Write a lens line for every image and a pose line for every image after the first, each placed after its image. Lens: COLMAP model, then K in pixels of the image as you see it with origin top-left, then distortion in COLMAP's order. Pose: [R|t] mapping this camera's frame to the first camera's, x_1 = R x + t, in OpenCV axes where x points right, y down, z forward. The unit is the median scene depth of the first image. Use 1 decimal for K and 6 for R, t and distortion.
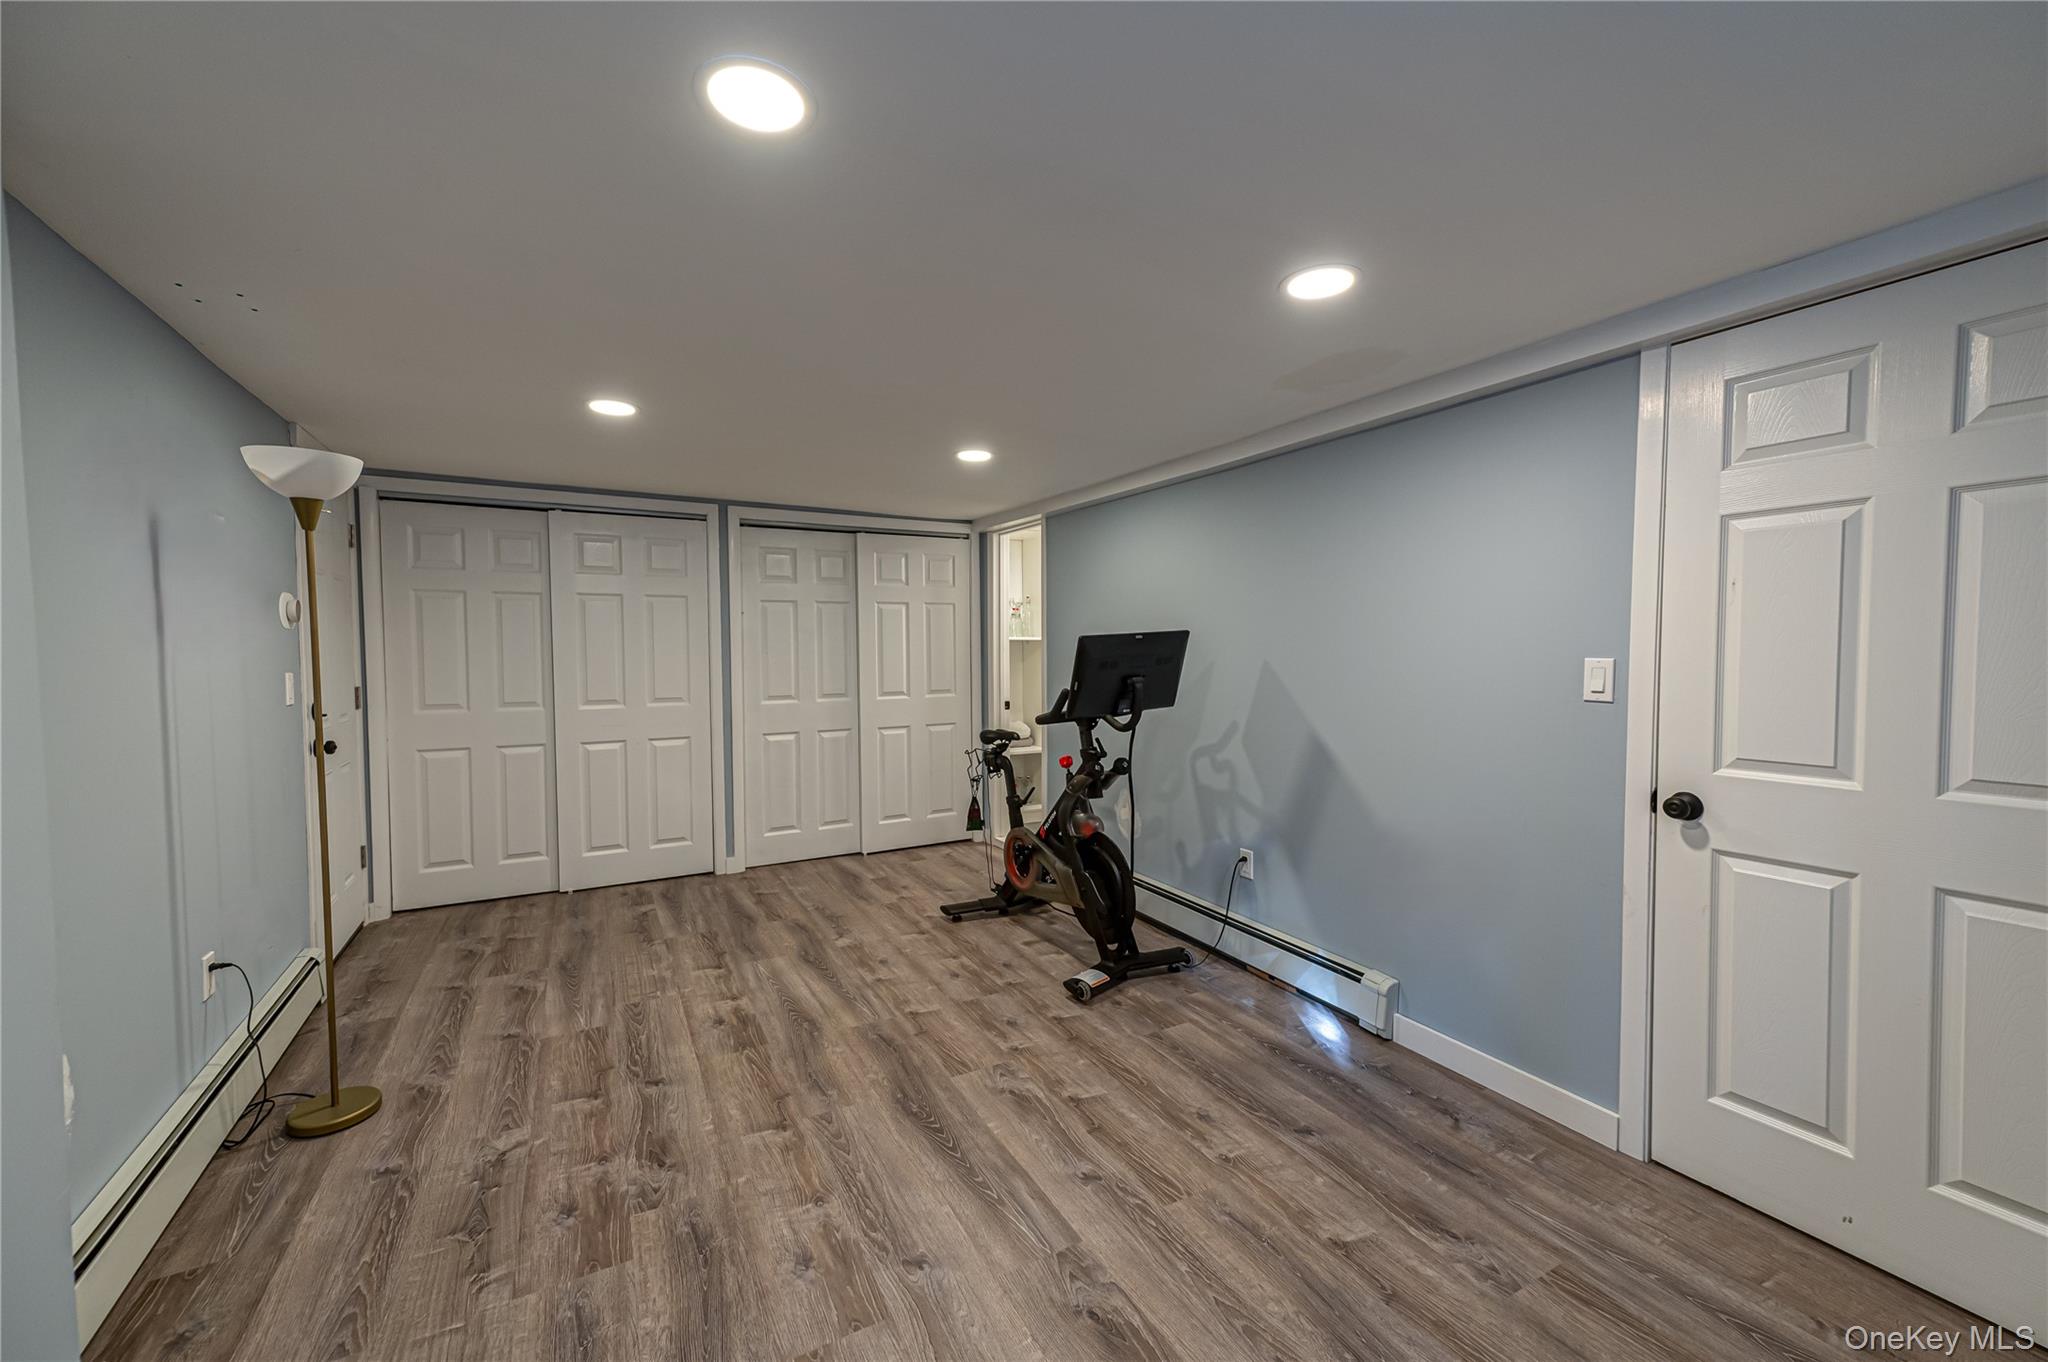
lens RADIAL K [[800.0, 0, 1019.4], [0, 800.0, 683.6], [0, 0, 1]] dist [0.019841, -0.000217]
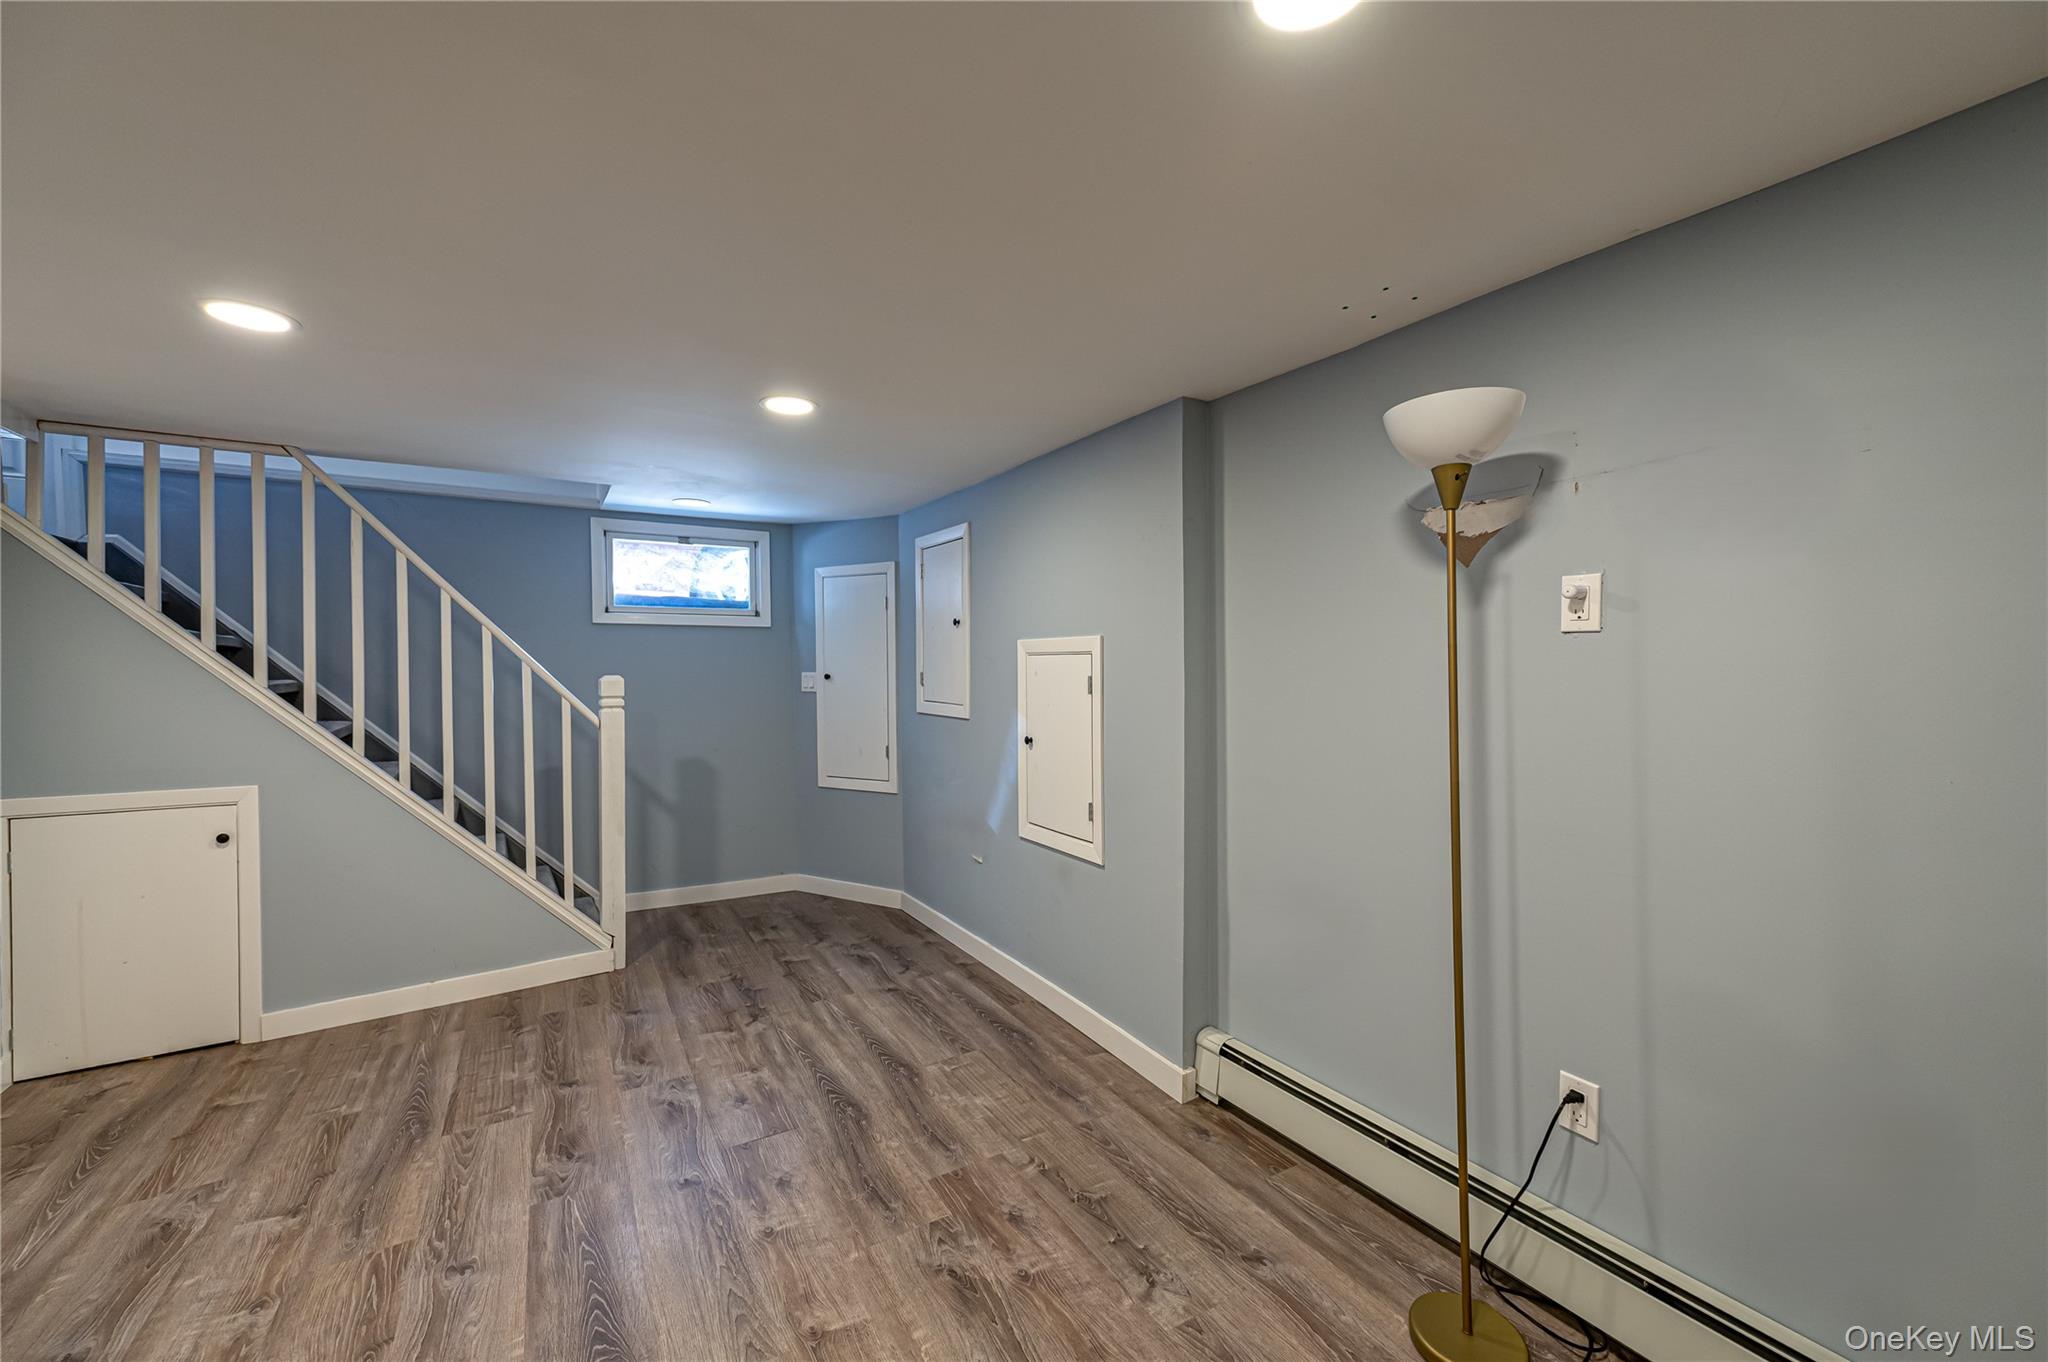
lens RADIAL K [[800.0, 0, 1019.4], [0, 800.0, 683.6], [0, 0, 1]] dist [0.019841, -0.000217]
pose [[-0.999348, 0.009541, -0.034809, -0.536901], [0.006910, 0.997165, 0.074932, -0.102472], [0.035426, 0.074642, -0.996581, 1.985926]]
